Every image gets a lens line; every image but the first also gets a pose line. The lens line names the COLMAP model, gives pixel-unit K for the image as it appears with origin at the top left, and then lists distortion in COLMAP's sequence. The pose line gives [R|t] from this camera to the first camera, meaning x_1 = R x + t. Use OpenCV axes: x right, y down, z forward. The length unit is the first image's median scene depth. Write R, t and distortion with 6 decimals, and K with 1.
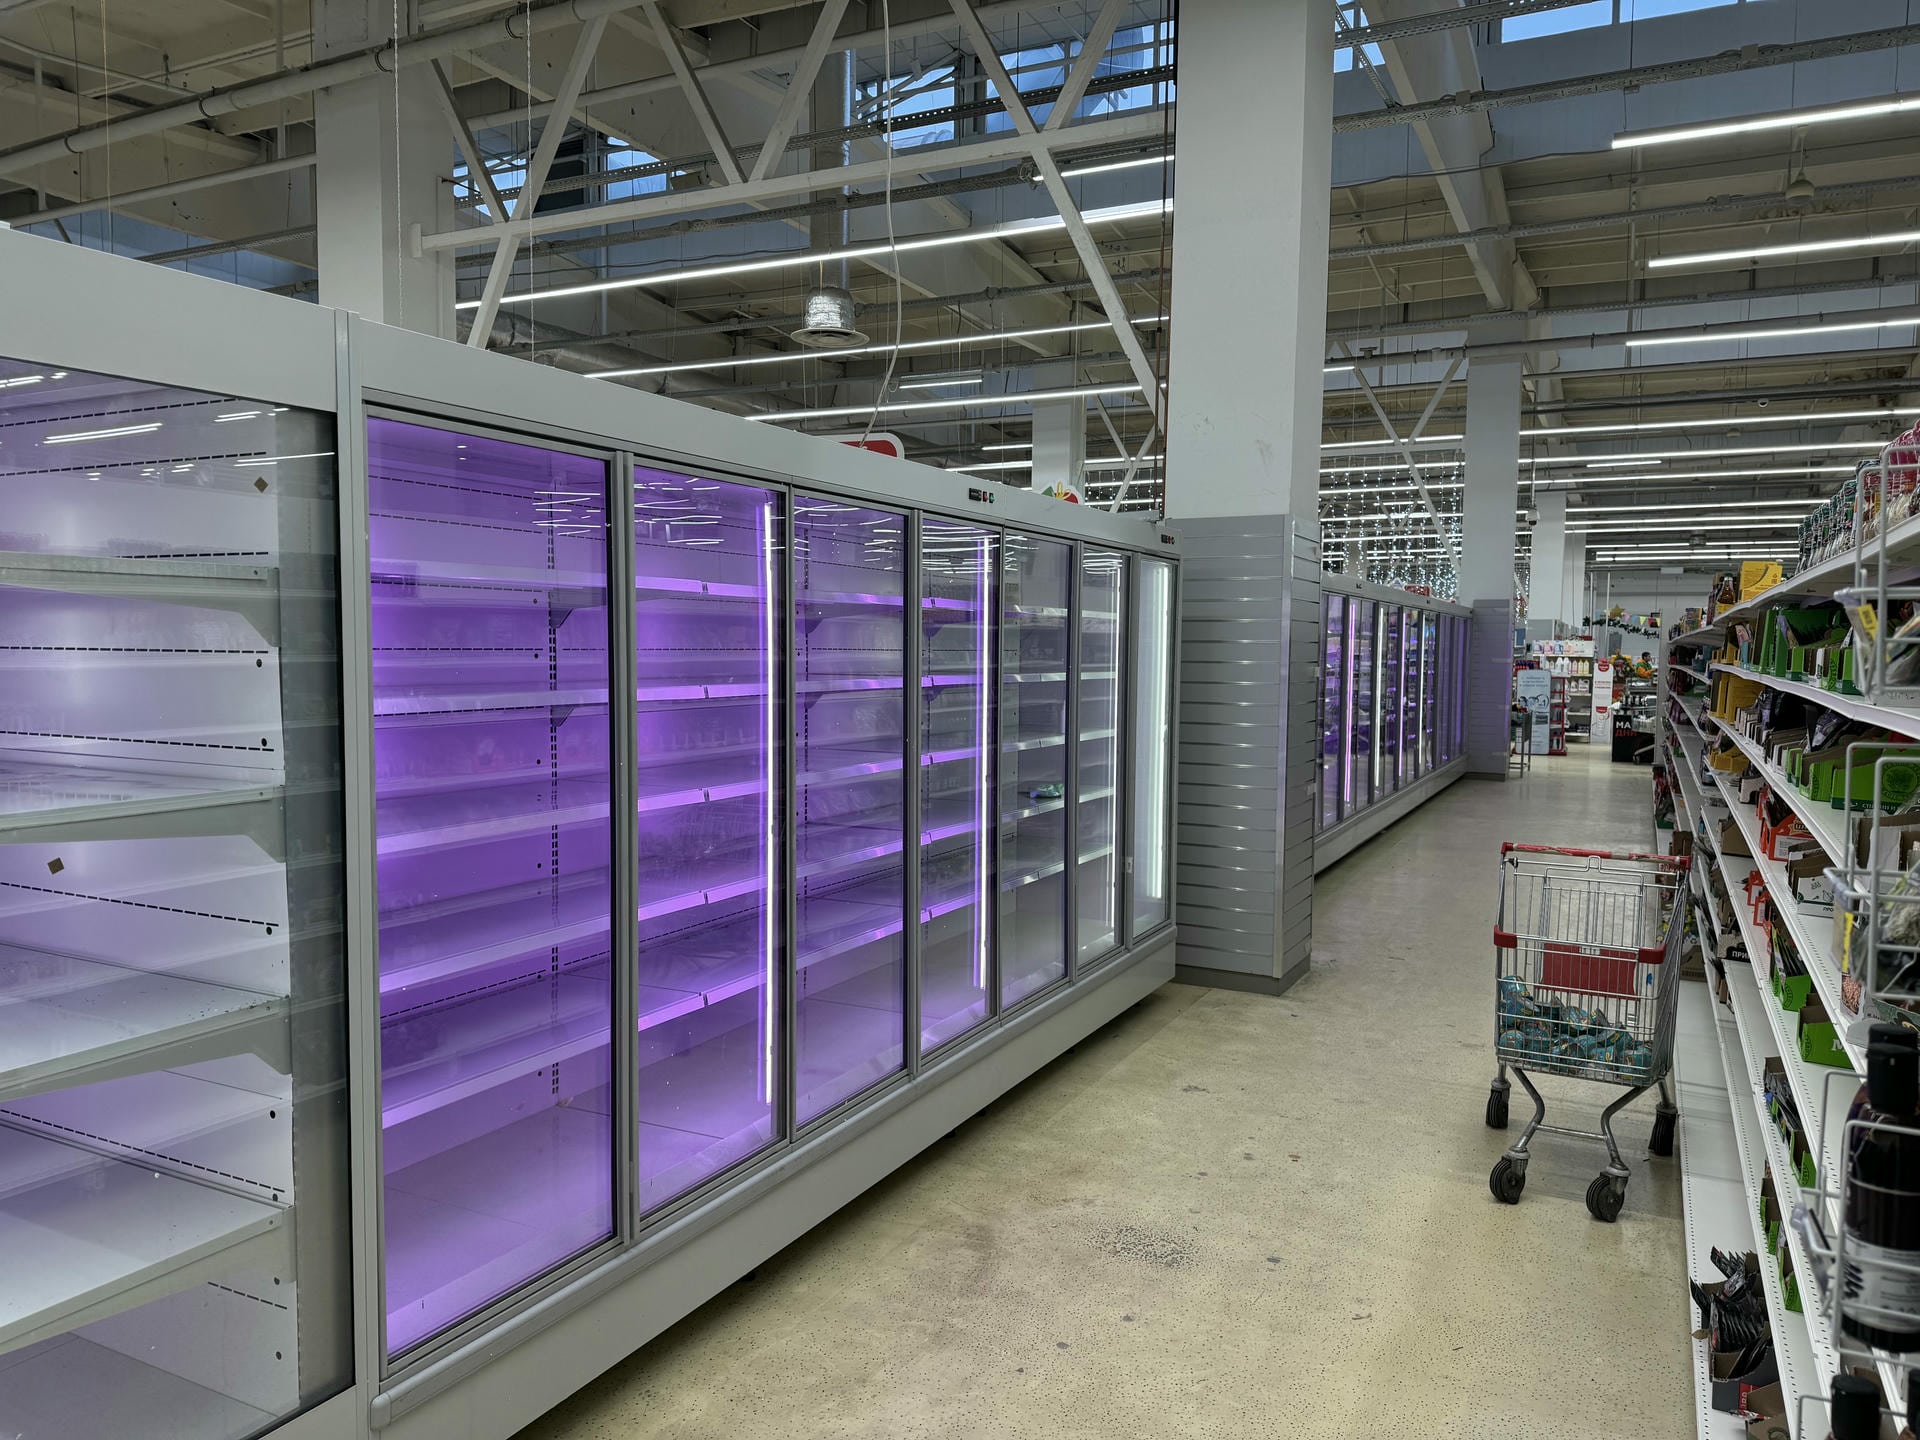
lens RADIAL K [[1337.8, 0, 980.9], [0, 1337.8, 721.2], [0, 0, 1]] dist [0.078002, -0.104001]
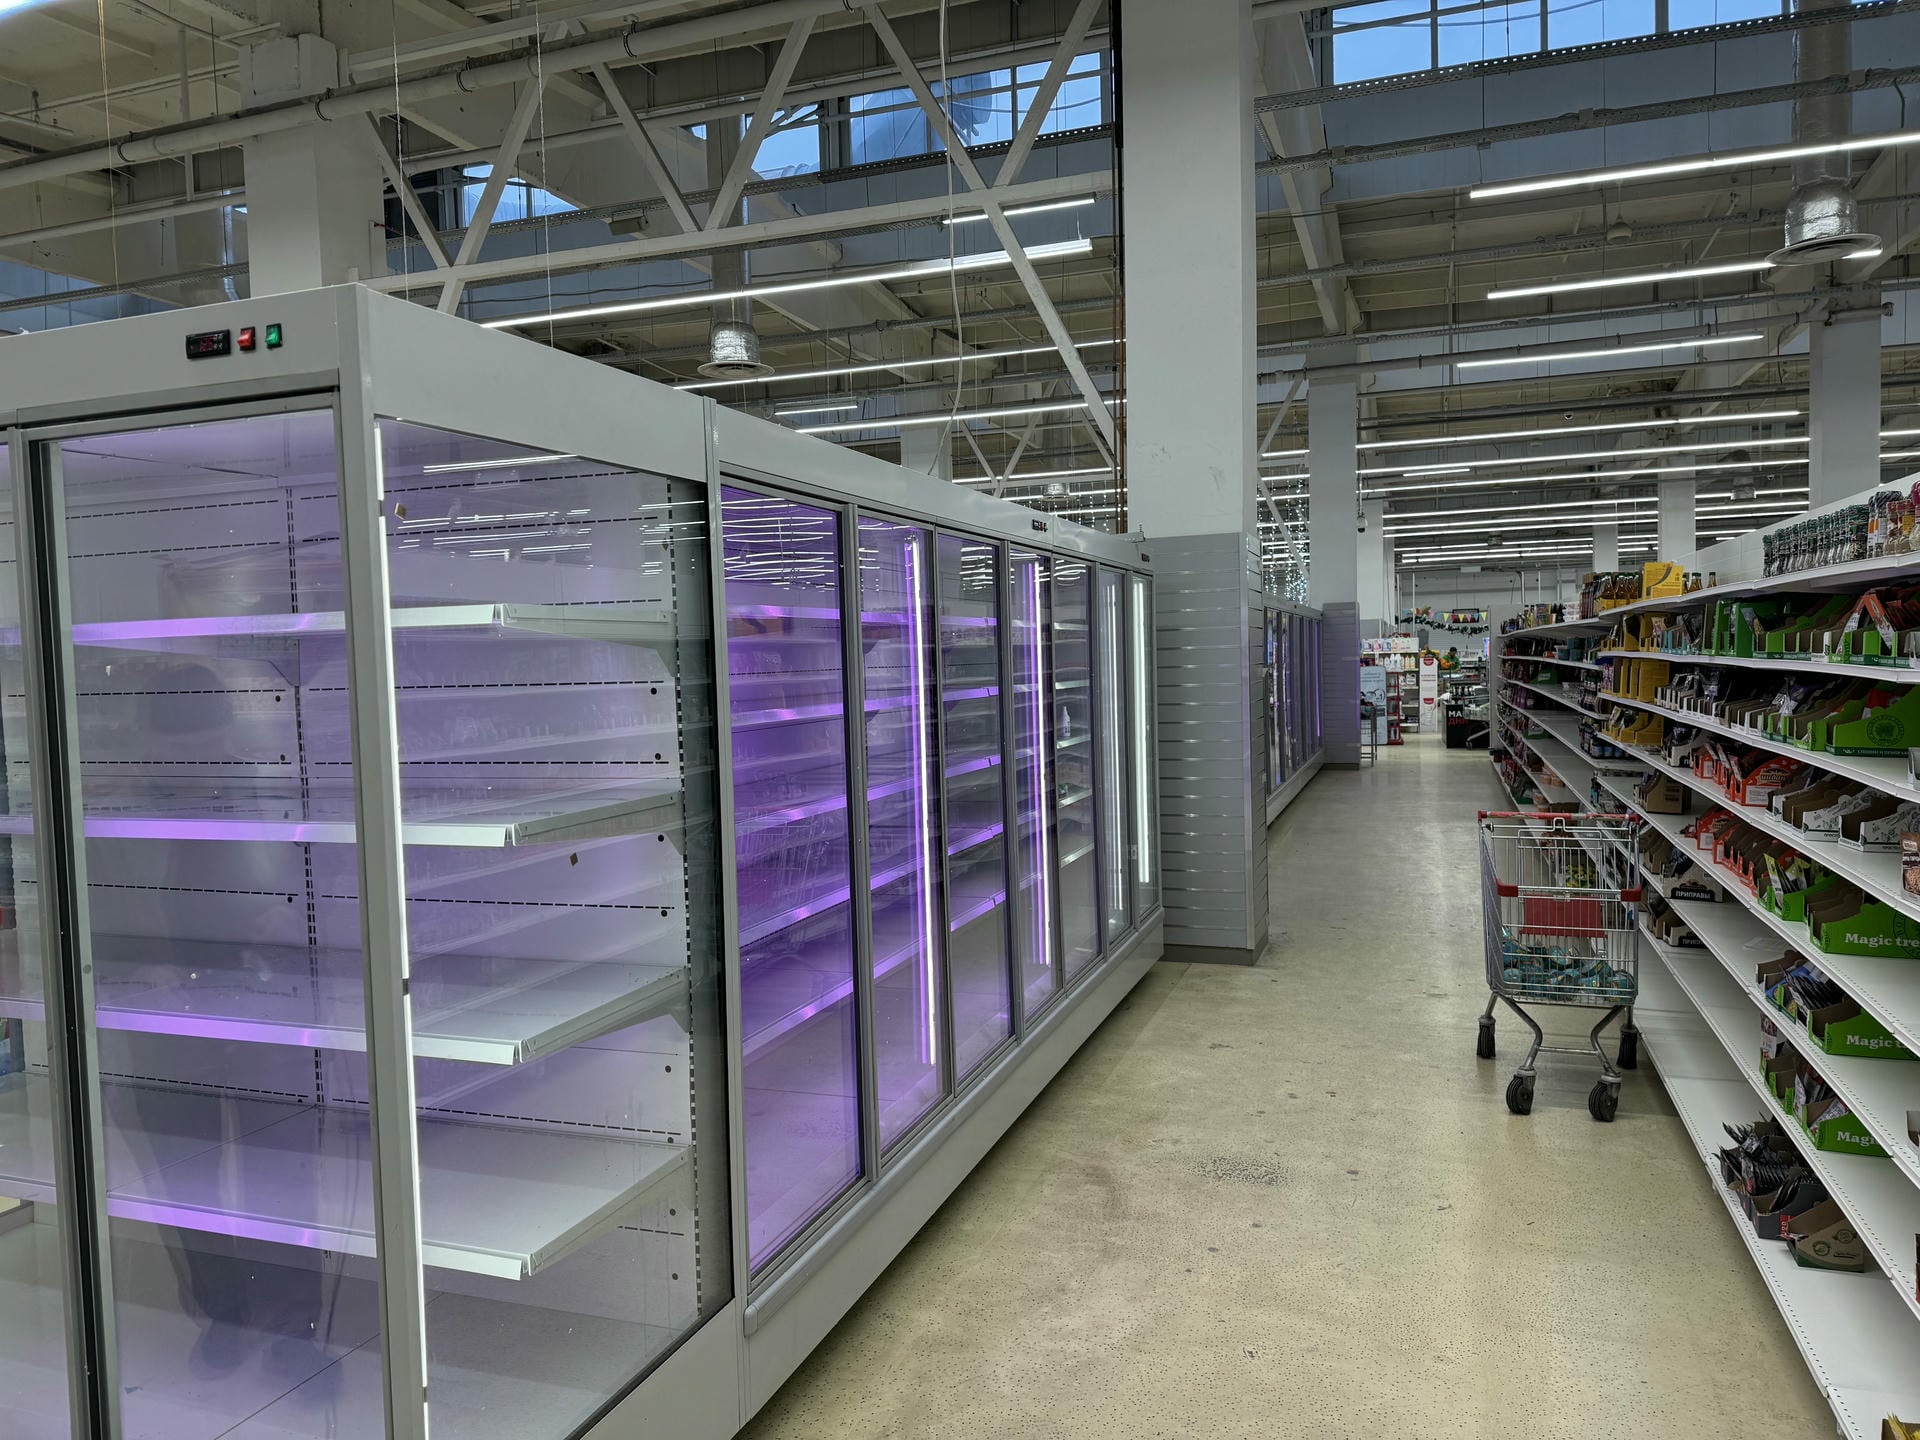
lens RADIAL K [[1341.4, 0, 953.5], [0, 1341.4, 709.3], [0, 0, 1]] dist [0.085675, -0.117605]
pose [[0.992055, -0.042165, 0.118528, -0.149138], [0.044607, 0.998842, -0.018027, 0.002576], [-0.117630, 0.023171, 0.992787, -0.080355]]
